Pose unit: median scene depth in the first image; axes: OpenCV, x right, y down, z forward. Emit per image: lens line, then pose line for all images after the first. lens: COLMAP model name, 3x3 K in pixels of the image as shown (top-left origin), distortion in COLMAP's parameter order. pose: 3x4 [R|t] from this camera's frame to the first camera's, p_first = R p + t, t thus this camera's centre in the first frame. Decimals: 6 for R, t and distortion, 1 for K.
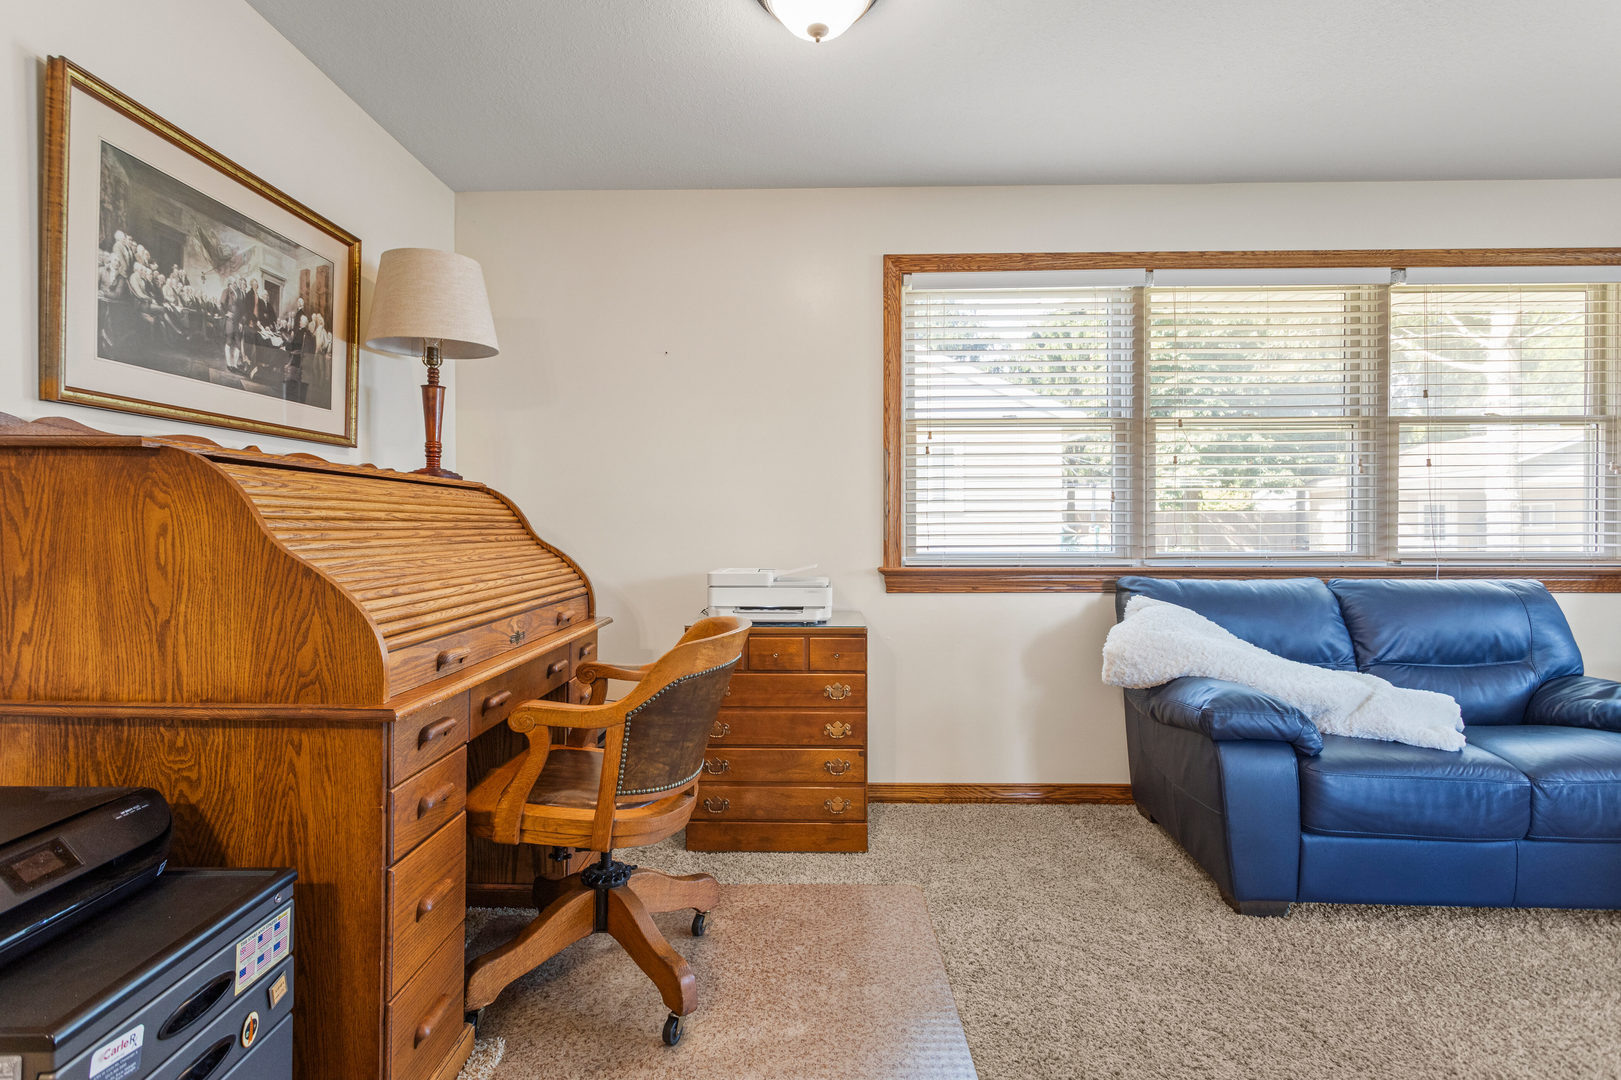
lens RADIAL K [[782.0, 0, 789.3], [0, 782.0, 531.3], [0, 0, 1]] dist [0.000032, -0.000741]
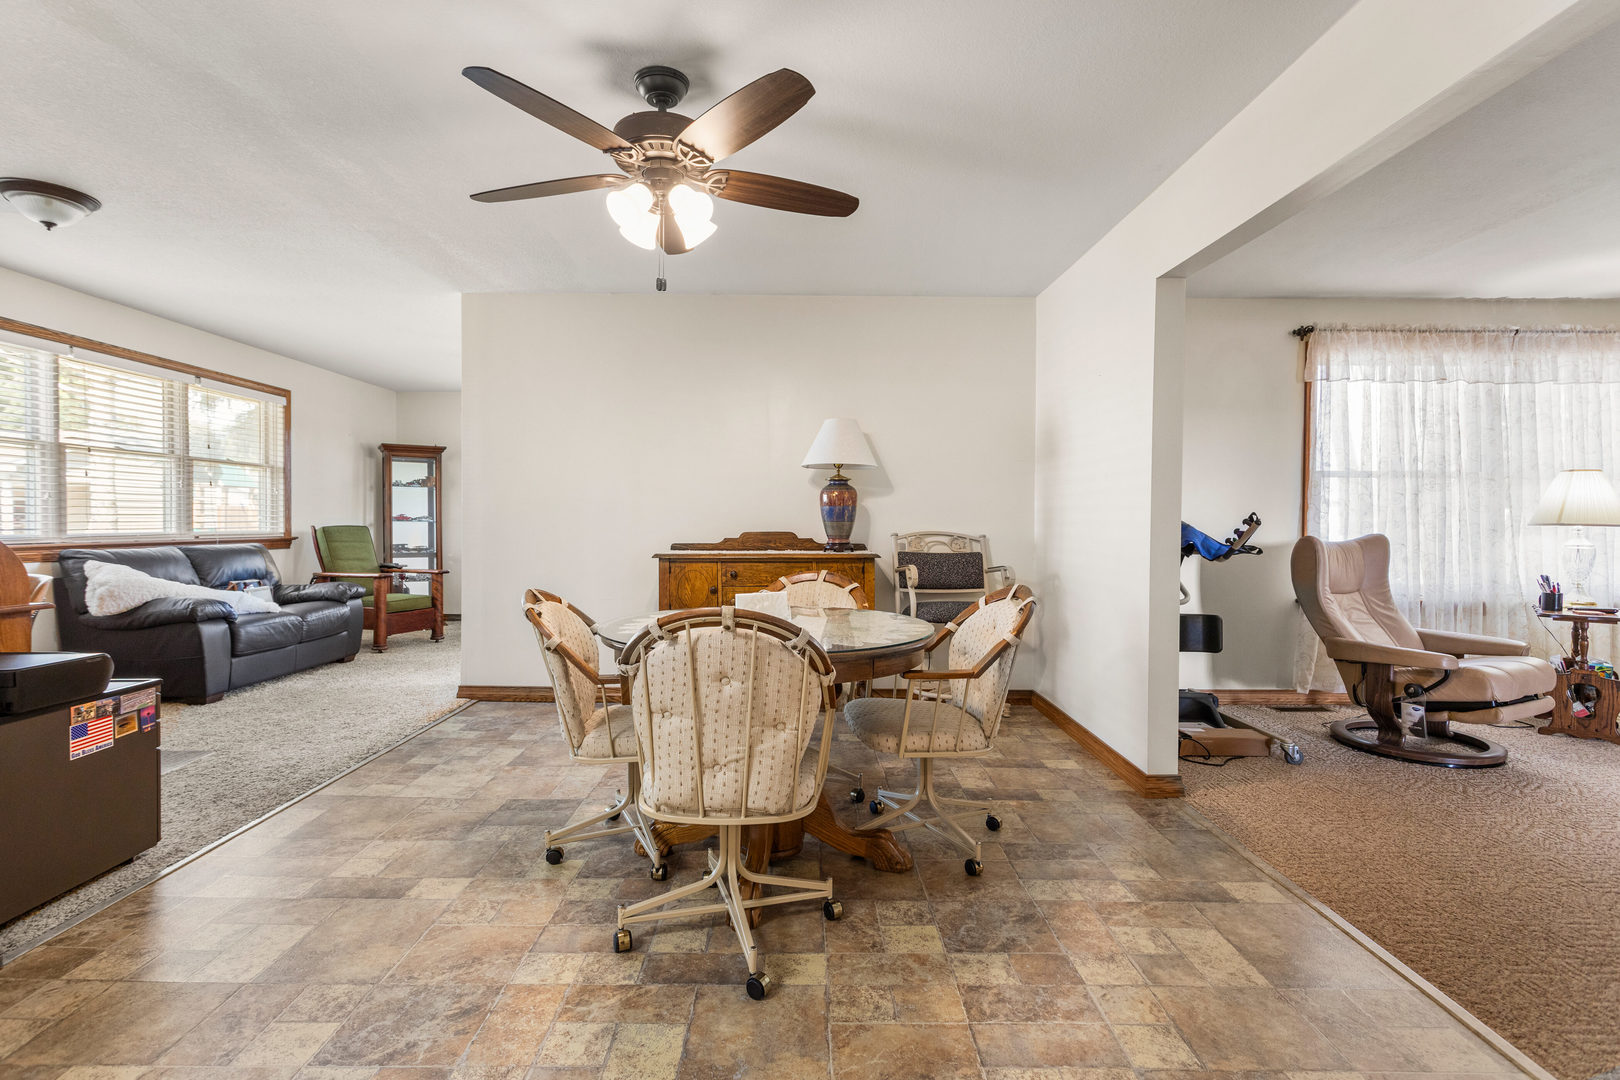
lens RADIAL K [[781.5, 0, 817.5], [0, 781.5, 522.1], [0, 0, 1]] dist [0.000032, -0.000741]
pose [[-0.047261, 0.003821, 0.998875, -1.151661], [0.002623, 0.999990, -0.003701, 0.015617], [-0.998879, 0.002445, -0.047271, -0.380079]]
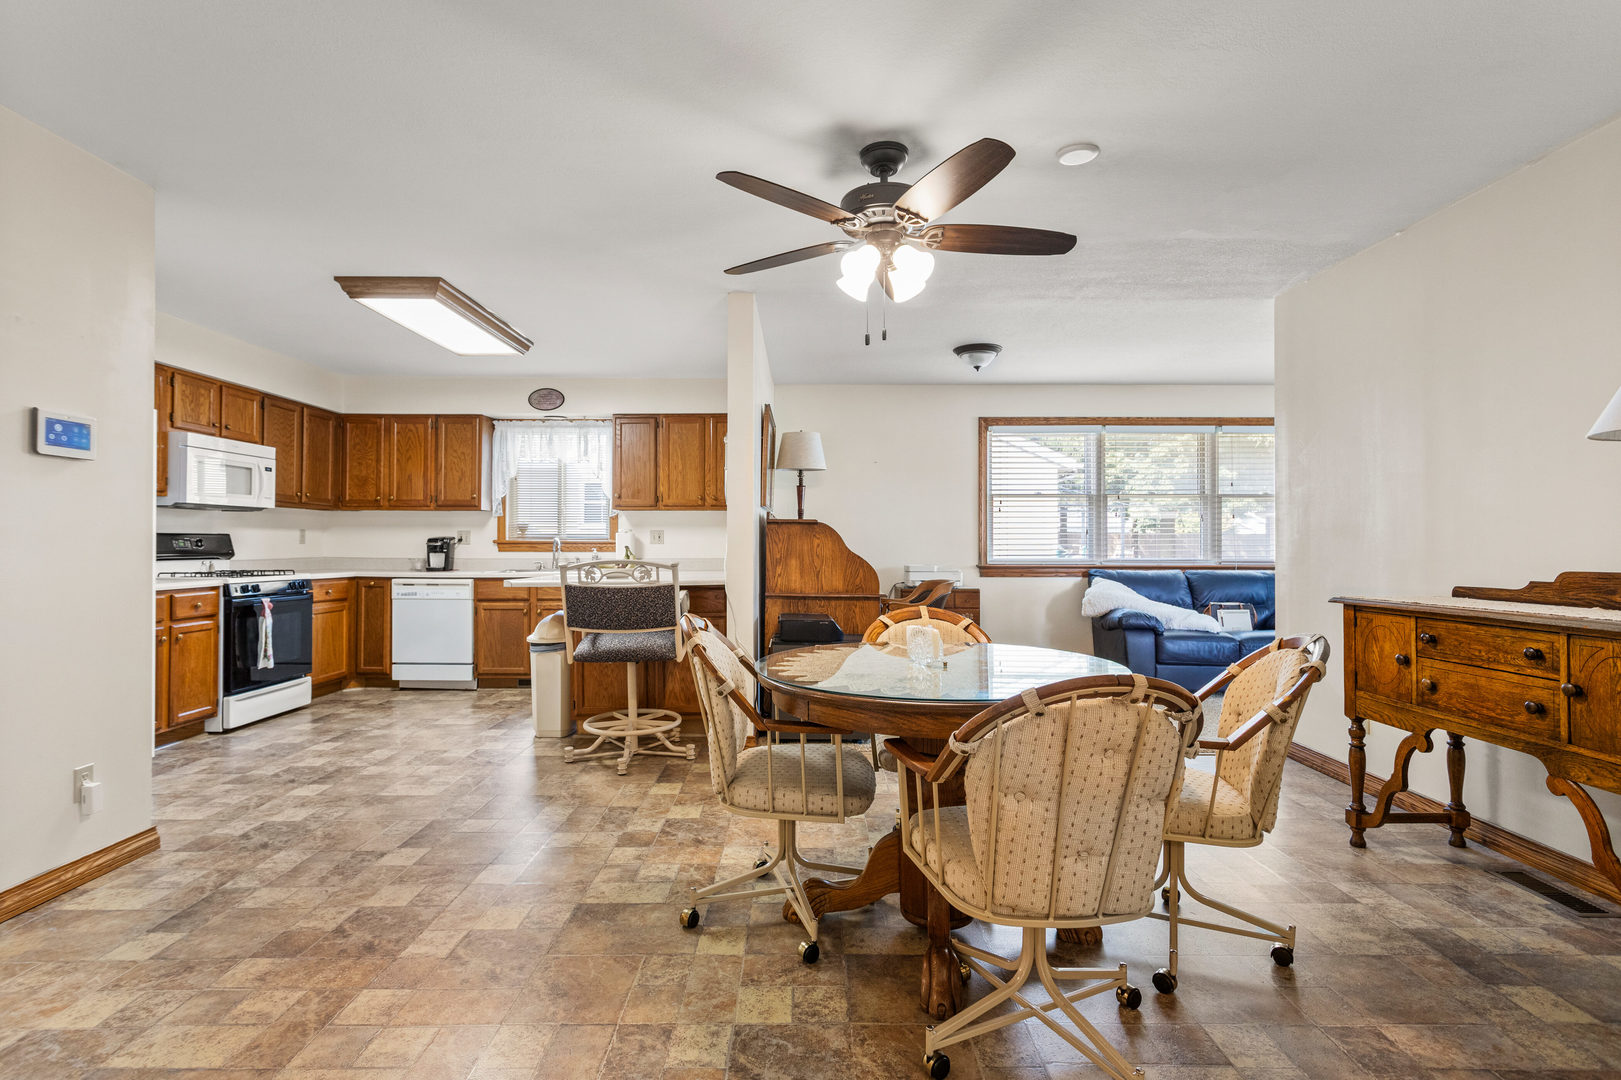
lens RADIAL K [[782.0, 0, 793.6], [0, 782.0, 540.4], [0, 0, 1]] dist [0.000032, -0.000741]
pose [[0.999899, 0.004281, 0.013532, -0.429432], [-0.004113, 0.999914, -0.012453, 0.009369], [-0.013584, 0.012396, 0.999831, -1.163694]]
